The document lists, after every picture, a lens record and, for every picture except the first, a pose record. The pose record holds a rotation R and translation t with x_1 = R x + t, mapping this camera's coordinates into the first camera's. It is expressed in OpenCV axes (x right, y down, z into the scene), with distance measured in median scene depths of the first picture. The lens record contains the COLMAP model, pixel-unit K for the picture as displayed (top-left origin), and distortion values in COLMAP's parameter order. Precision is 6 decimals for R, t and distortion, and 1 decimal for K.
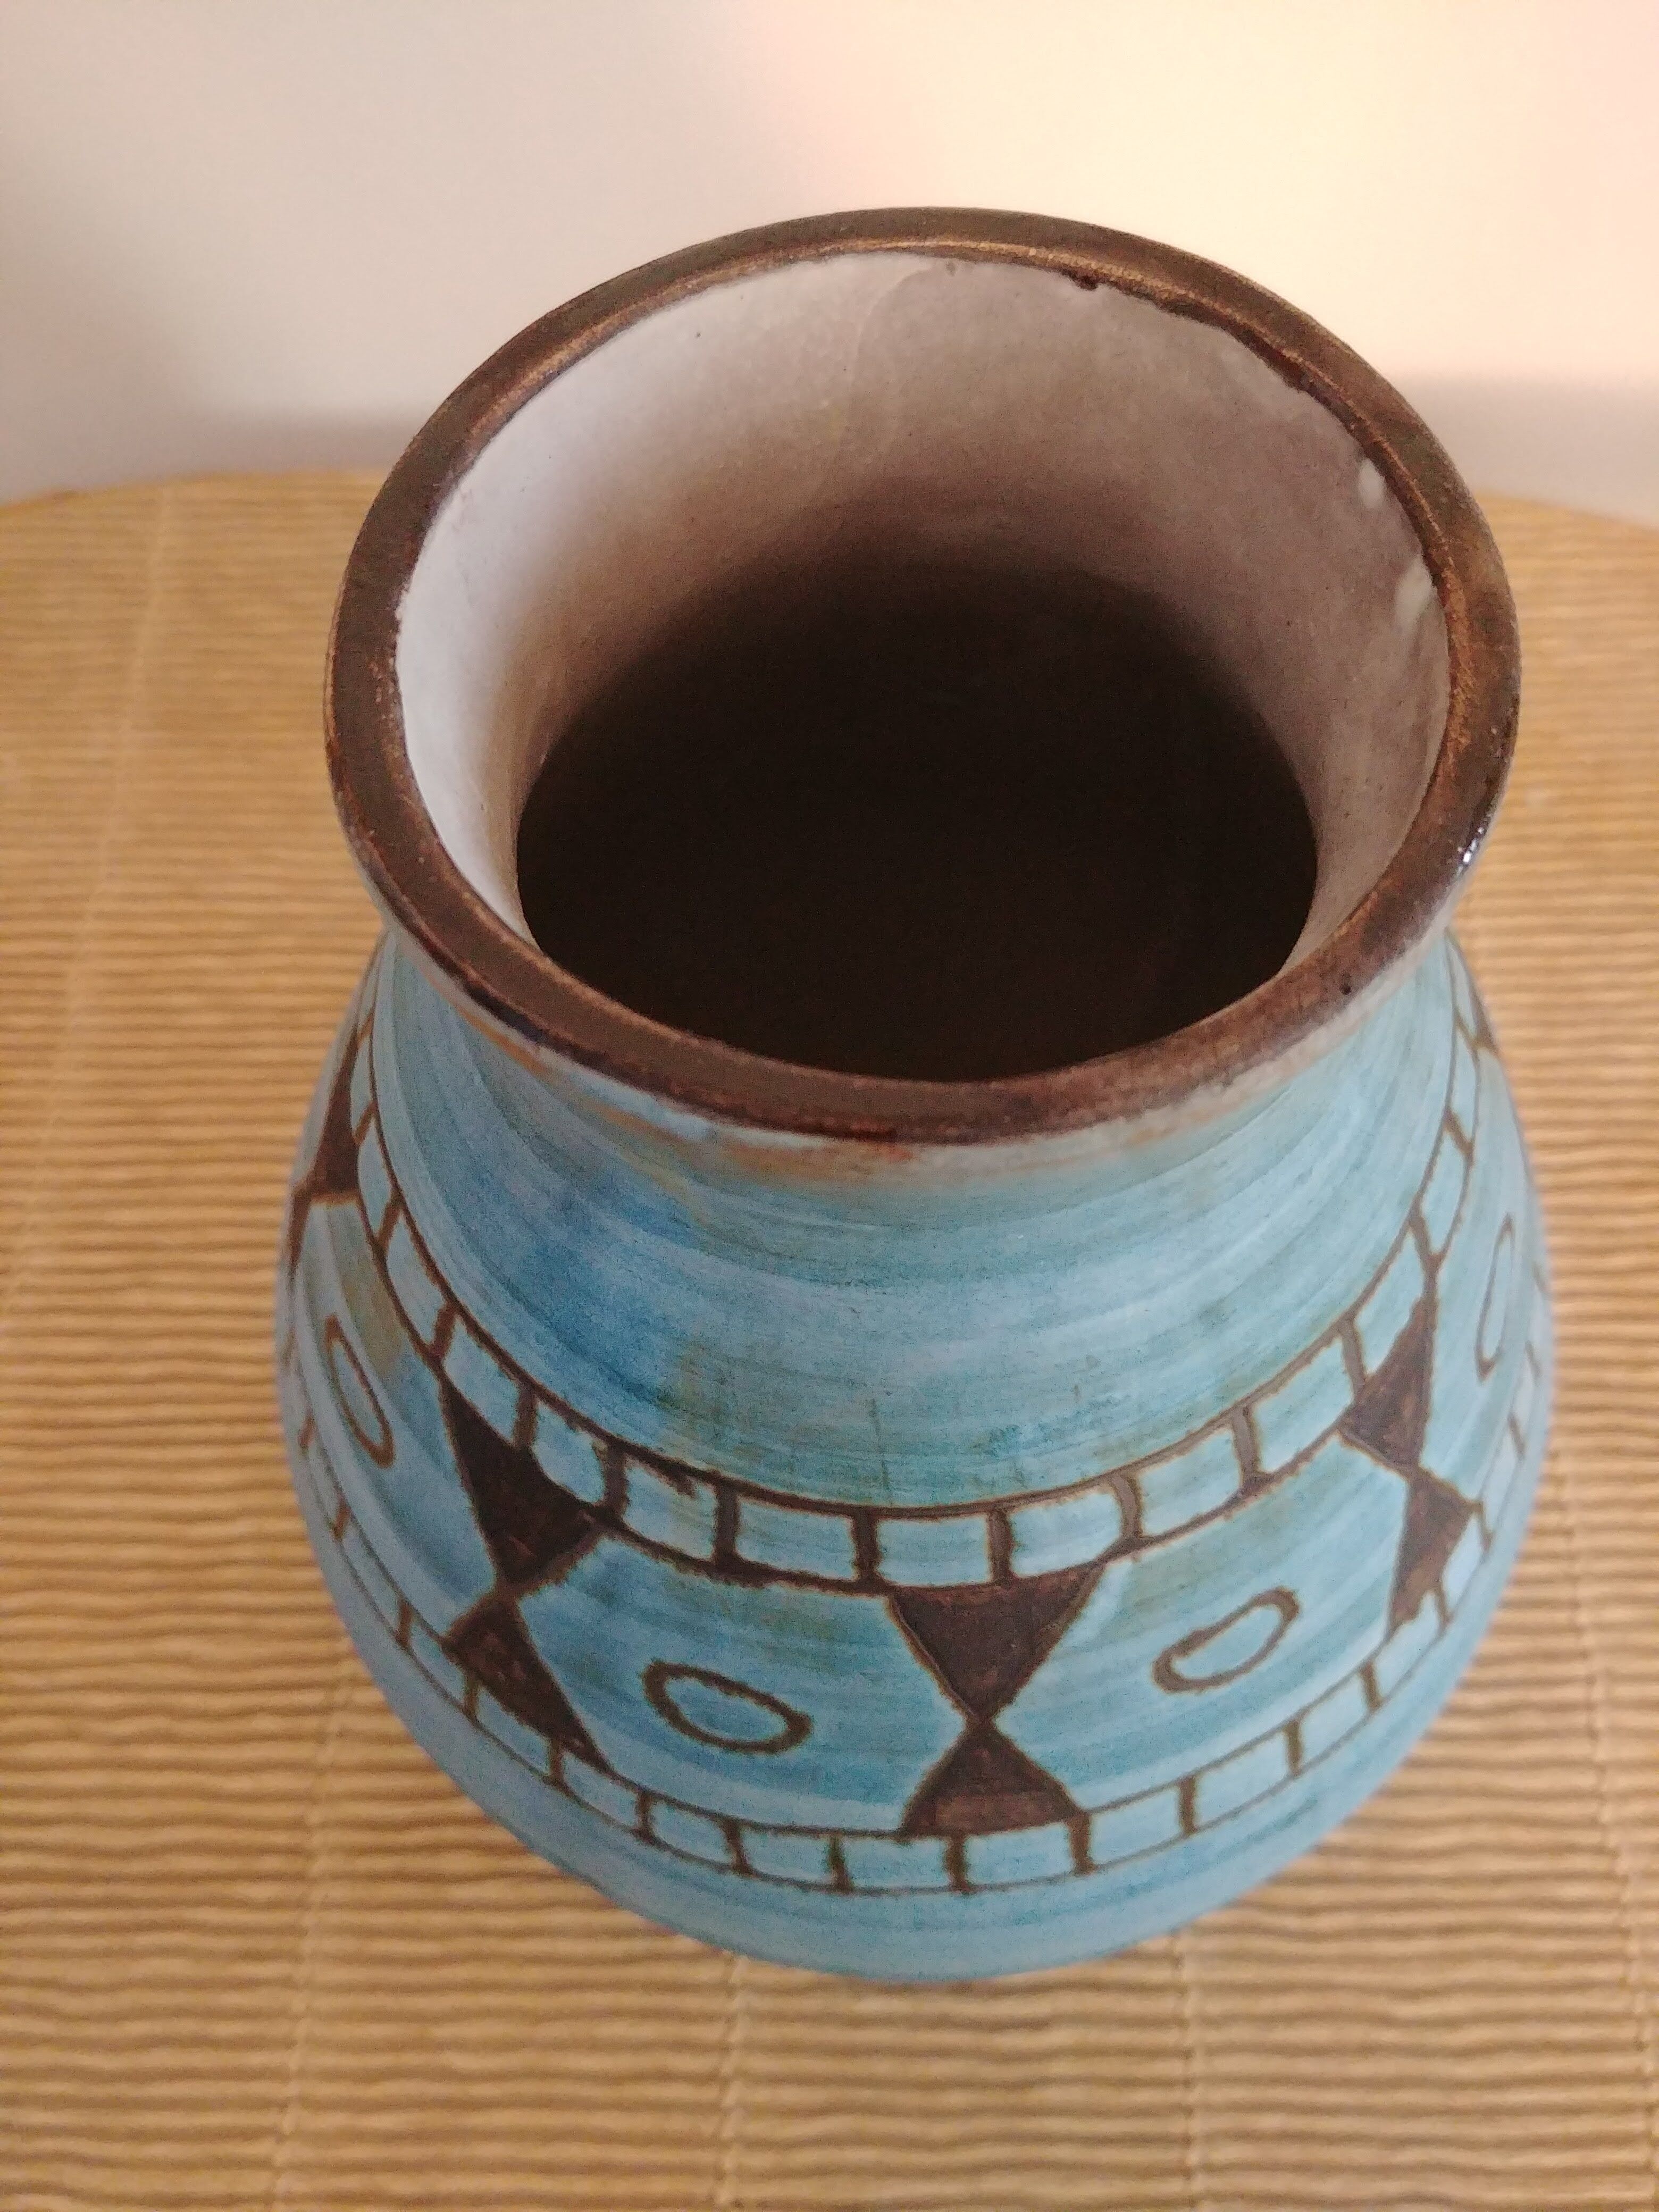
lens RADIAL K [[1960.4, 0, 838.4], [0, 1960.4, 1159.7], [0, 0, 1]] dist [0.119181, -0.249059]
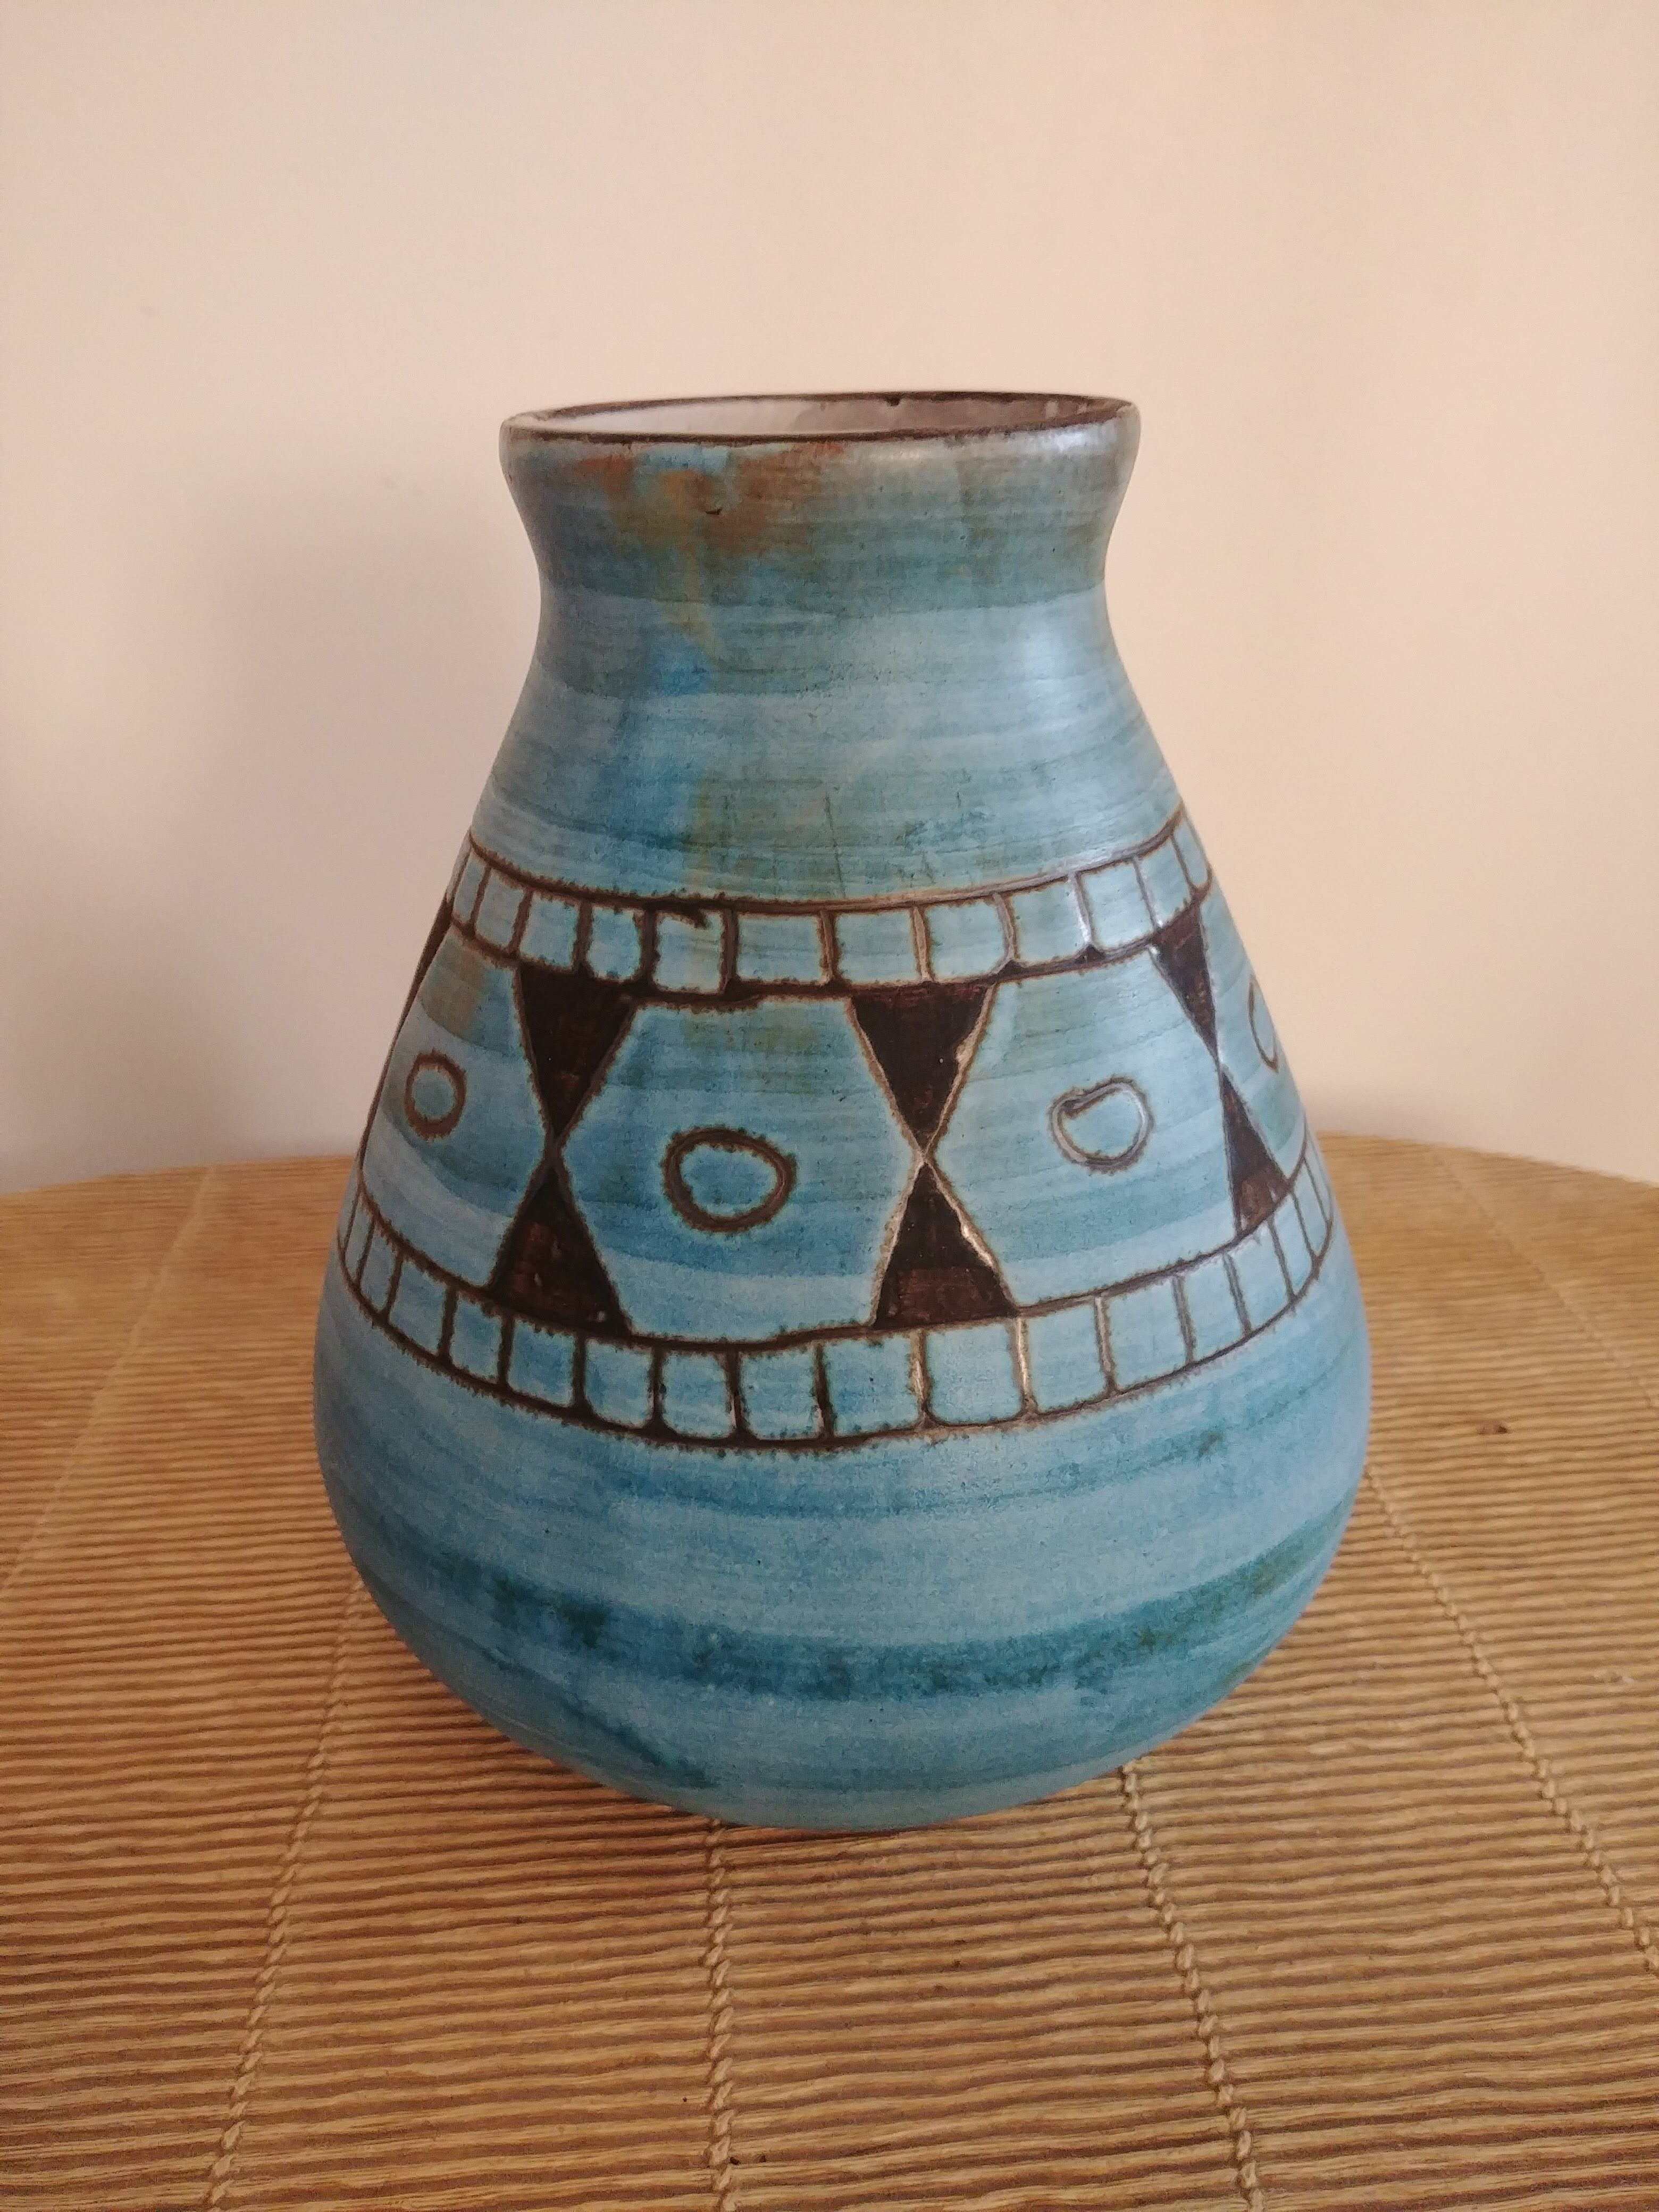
lens RADIAL K [[1960.4, 0, 838.4], [0, 1960.4, 1159.7], [0, 0, 1]] dist [0.119181, -0.249059]
pose [[0.995767, -0.033720, 0.085507, -0.086535], [0.080976, 0.761980, -0.642518, 1.002408], [-0.043489, 0.646722, 0.761485, 0.013863]]
